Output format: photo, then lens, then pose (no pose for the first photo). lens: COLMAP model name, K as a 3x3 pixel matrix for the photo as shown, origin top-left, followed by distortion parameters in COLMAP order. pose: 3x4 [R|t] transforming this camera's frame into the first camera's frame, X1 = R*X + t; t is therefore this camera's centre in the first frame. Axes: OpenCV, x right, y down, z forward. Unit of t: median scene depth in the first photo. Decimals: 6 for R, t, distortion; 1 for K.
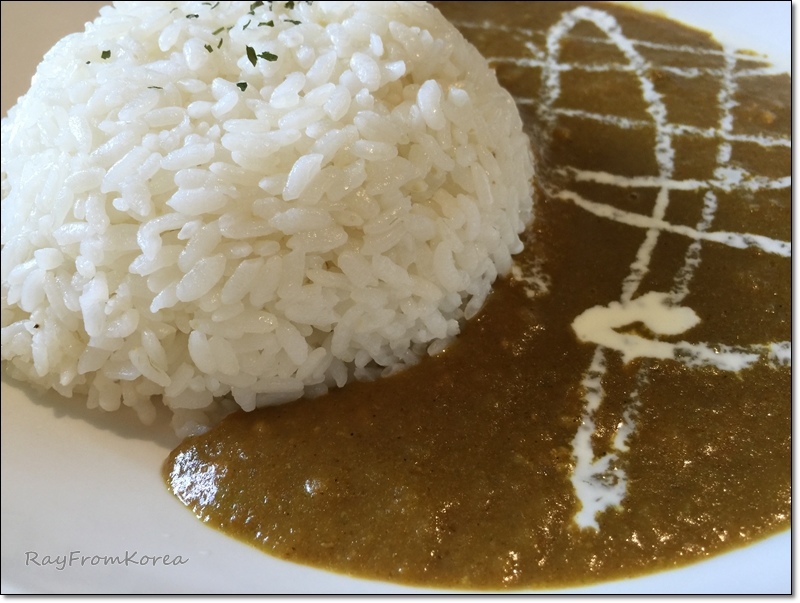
lens RADIAL K [[683.3, 0, 400.0], [0, 683.3, 301.5], [0, 0, 1]] dist [0.052365, -0.008993]
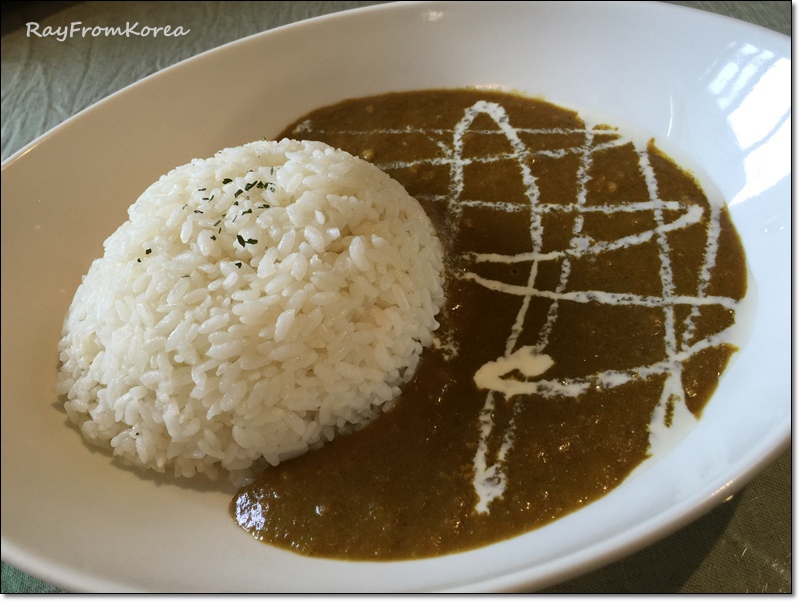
lens RADIAL K [[673.2, 0, 386.8], [0, 673.2, 300.1], [0, 0, 1]] dist [0.096457, -0.000494]
pose [[0.986313, -0.157704, -0.048134, 0.167329], [0.159576, 0.986458, 0.037889, -0.235859], [0.041507, -0.045051, 0.998122, -0.536697]]
